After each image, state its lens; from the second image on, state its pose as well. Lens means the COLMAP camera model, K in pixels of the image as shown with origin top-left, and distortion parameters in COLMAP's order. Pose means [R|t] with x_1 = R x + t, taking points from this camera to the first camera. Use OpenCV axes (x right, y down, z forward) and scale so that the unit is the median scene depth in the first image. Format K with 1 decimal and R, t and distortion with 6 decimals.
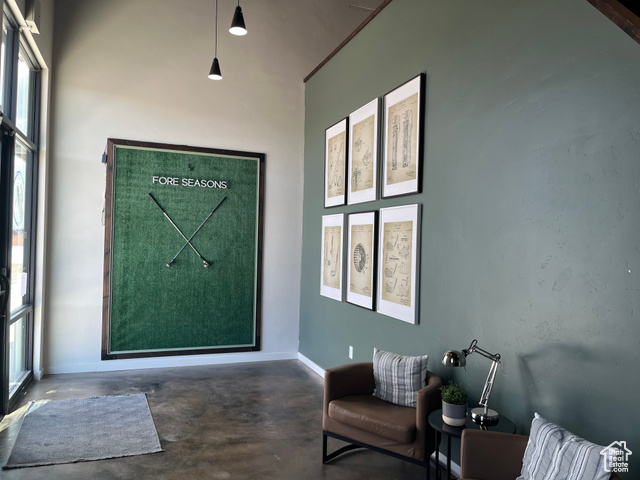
lens RADIAL K [[483.9, 0, 321.5], [0, 483.9, 241.4], [0, 0, 1]] dist [0.061026, -0.076516]
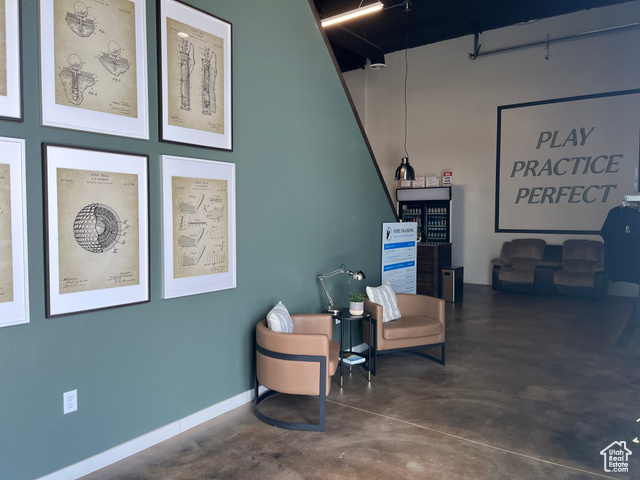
lens RADIAL K [[483.9, 0, 316.6], [0, 483.9, 239.6], [0, 0, 1]] dist [0.061026, -0.076516]
pose [[-0.544349, -0.067796, 0.836115, -0.446205], [-0.015537, 0.997373, 0.070757, 0.001700], [-0.838715, 0.025526, -0.543972, 0.878143]]
